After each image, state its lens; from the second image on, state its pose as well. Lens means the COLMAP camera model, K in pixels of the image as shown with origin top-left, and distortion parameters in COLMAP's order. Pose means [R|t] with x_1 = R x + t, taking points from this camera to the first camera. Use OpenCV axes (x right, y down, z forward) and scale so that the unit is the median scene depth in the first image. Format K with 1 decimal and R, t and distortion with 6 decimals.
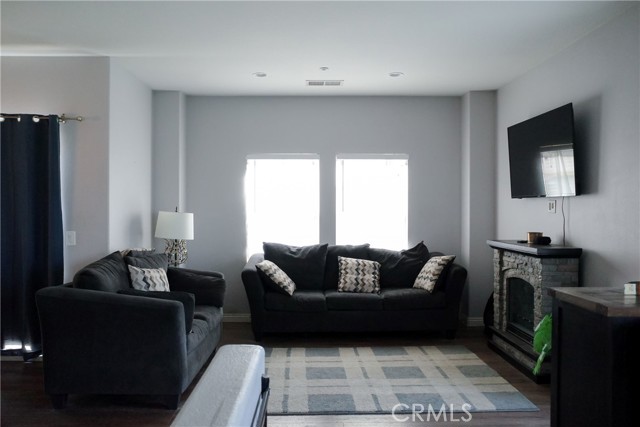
lens RADIAL K [[507.1, 0, 315.8], [0, 507.1, 215.3], [0, 0, 1]] dist [-0.062840, 0.067519]
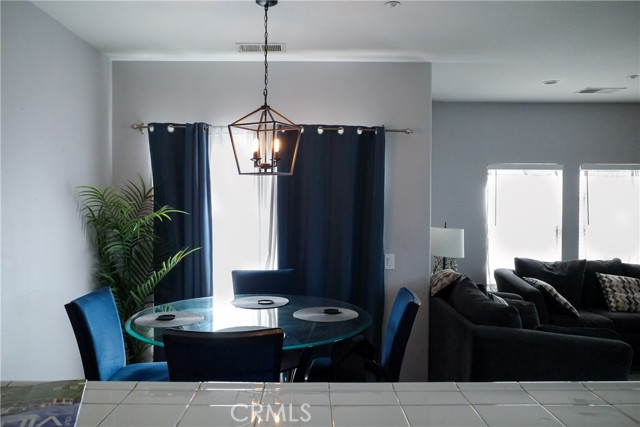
lens RADIAL K [[507.1, 0, 315.8], [0, 507.1, 215.3], [0, 0, 1]] dist [-0.062840, 0.067519]
pose [[0.999942, 0.000524, -0.010731, -0.476727], [-0.000420, 0.999952, 0.009761, -0.036269], [0.010735, -0.009756, 0.999895, 0.057328]]
